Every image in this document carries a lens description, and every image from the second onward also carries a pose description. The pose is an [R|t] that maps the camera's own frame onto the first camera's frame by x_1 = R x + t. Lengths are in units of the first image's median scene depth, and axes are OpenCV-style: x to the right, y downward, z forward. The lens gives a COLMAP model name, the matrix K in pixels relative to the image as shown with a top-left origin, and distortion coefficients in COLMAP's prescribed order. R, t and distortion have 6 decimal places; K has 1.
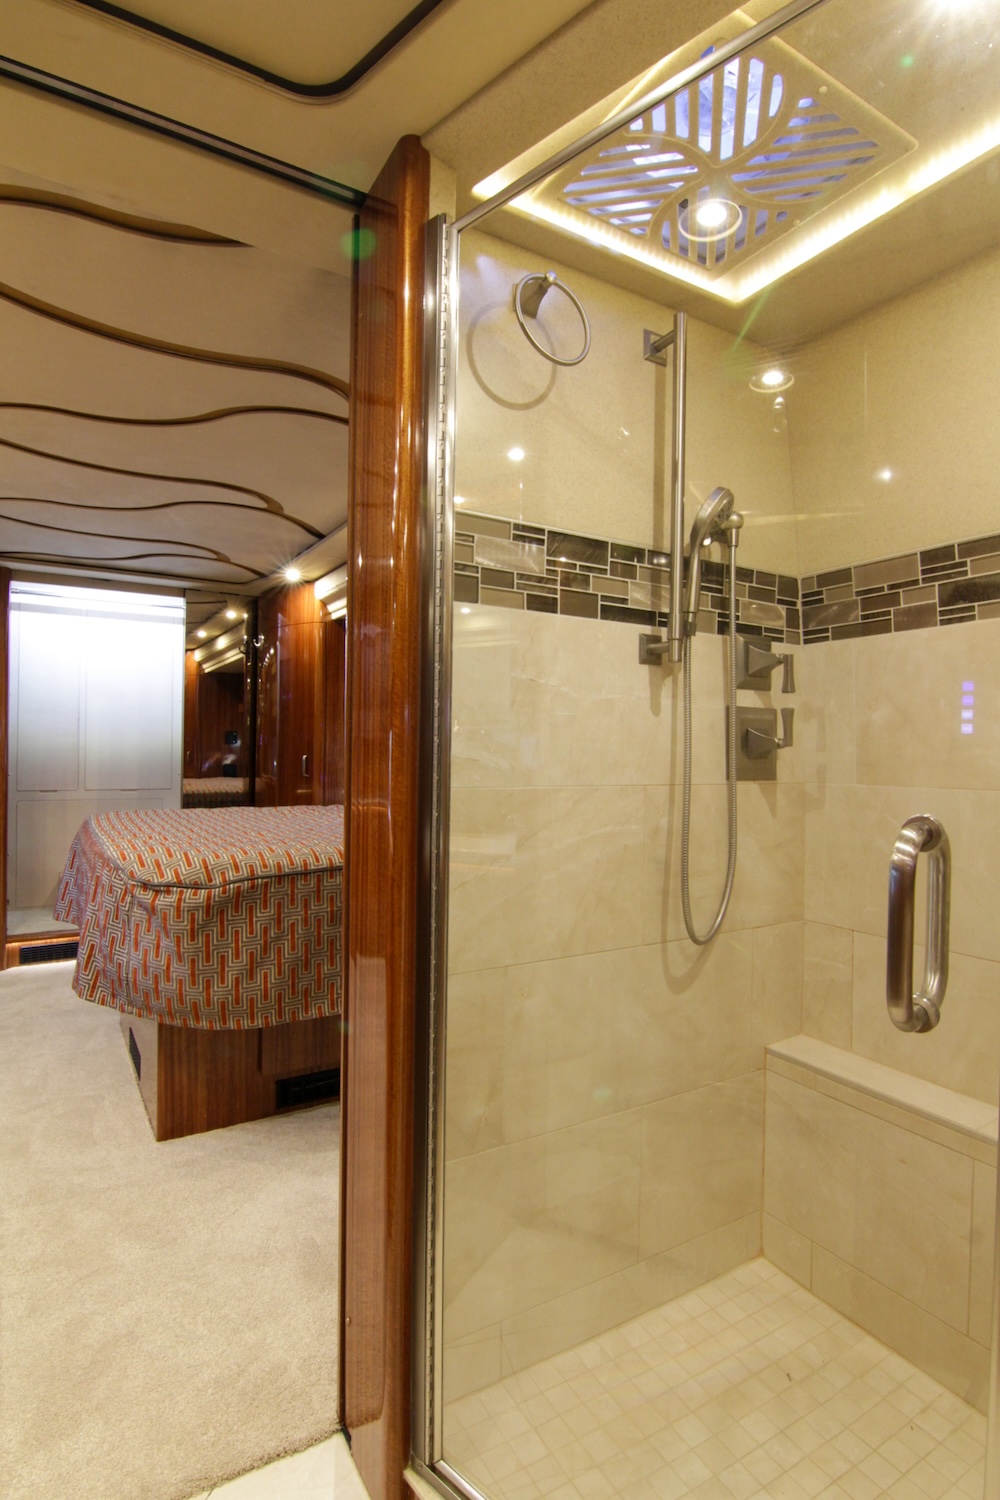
lens RADIAL K [[762.4, 0, 496.5], [0, 762.4, 754.2], [0, 0, 1]] dist [-0.005536, -0.012324]
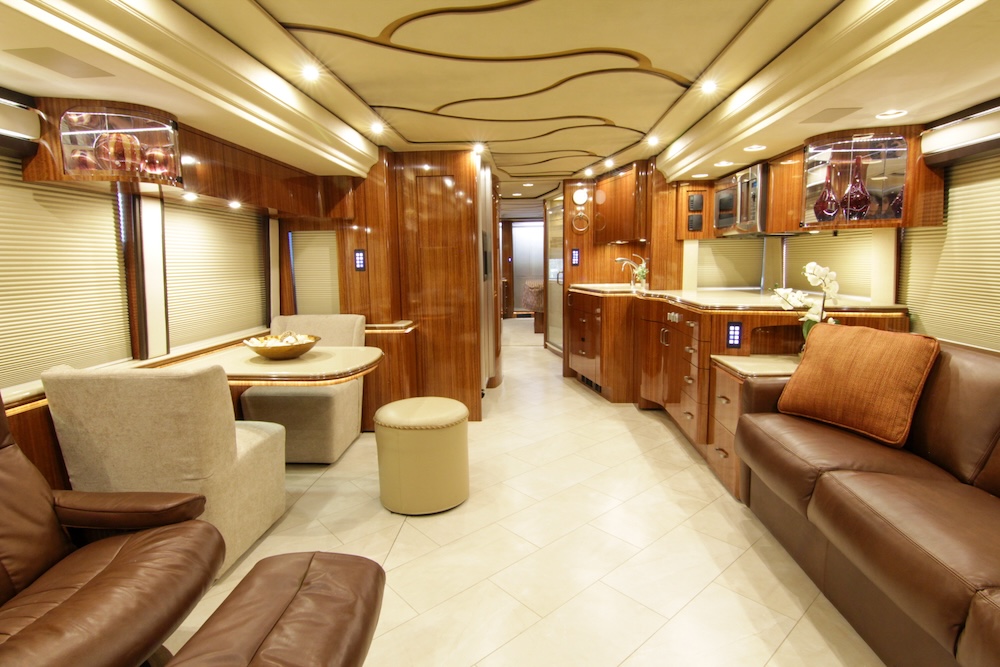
lens RADIAL K [[508.3, 0, 501.8], [0, 508.3, 331.0], [0, 0, 1]] dist [-0.005536, -0.012324]
pose [[0.822489, 0.052836, -0.566322, 1.660897], [0.023688, 0.991630, 0.126919, -0.010006], [0.568288, -0.117805, 0.814353, -2.469402]]
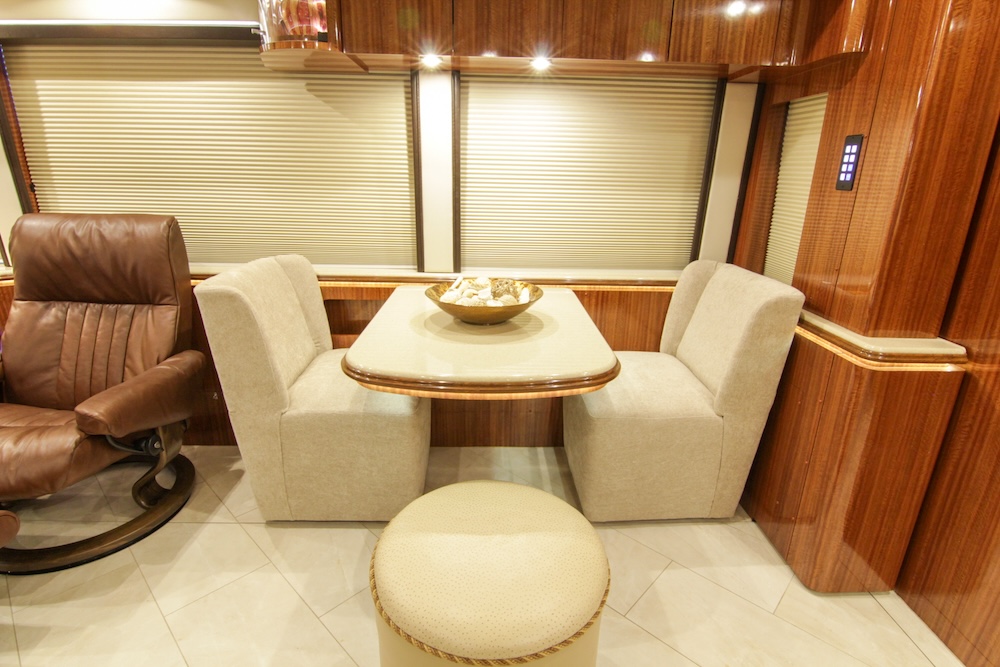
lens RADIAL K [[508.3, 0, 499.5], [0, 508.3, 330.1], [0, 0, 1]] dist [-0.005536, -0.012324]
pose [[-0.492833, 0.237759, -0.837010, 1.128270], [-0.029821, 0.956763, 0.289335, -0.007432], [0.869612, 0.167554, -0.464435, -1.312814]]
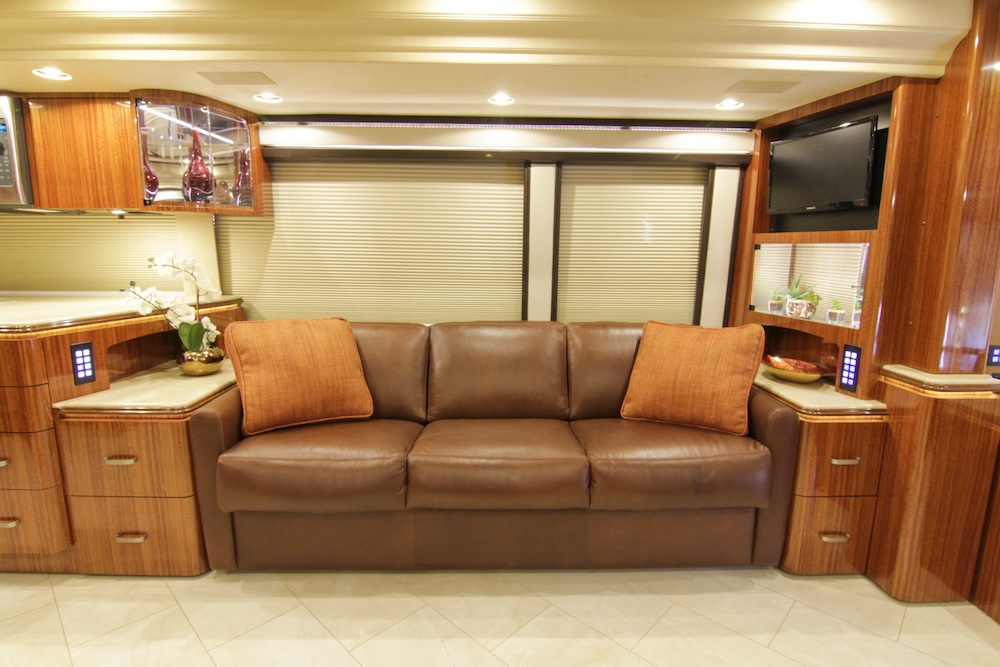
lens RADIAL K [[508.3, 0, 505.7], [0, 508.3, 330.8], [0, 0, 1]] dist [-0.005536, -0.012324]
pose [[0.499080, -0.146335, 0.854111, 0.990195], [0.000145, 0.985653, 0.168787, -0.016193], [-0.866556, -0.084114, 0.491940, -2.046388]]
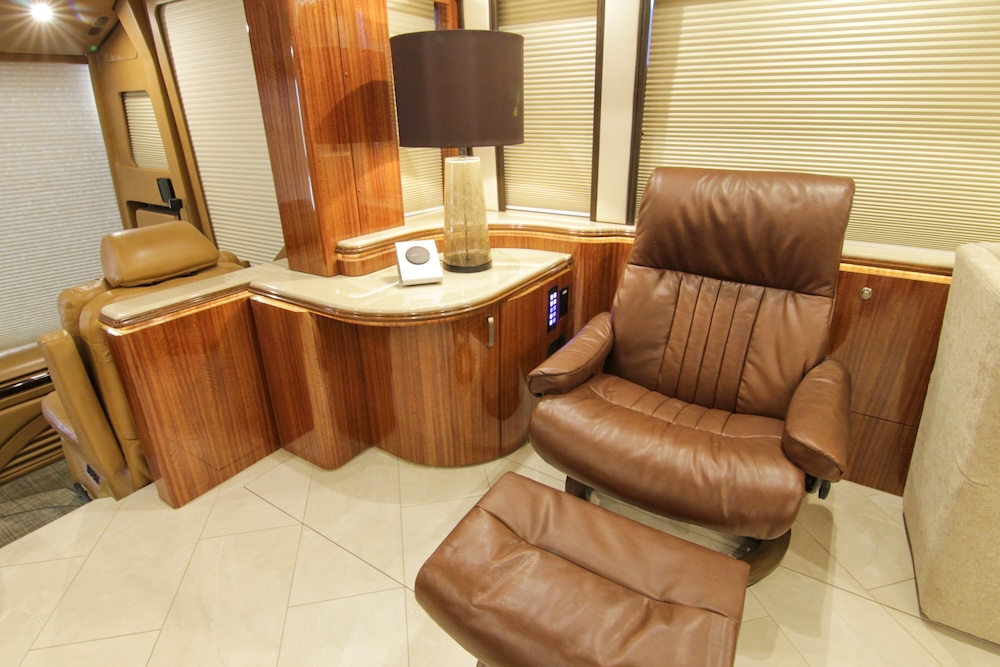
lens RADIAL K [[508.3, 0, 500.8], [0, 508.3, 331.0], [0, 0, 1]] dist [-0.005536, -0.012324]
pose [[-0.893959, 0.165636, -0.416416, 1.355145], [-0.008987, 0.922378, 0.386183, 0.009847], [0.448059, 0.348974, -0.823080, -1.890967]]
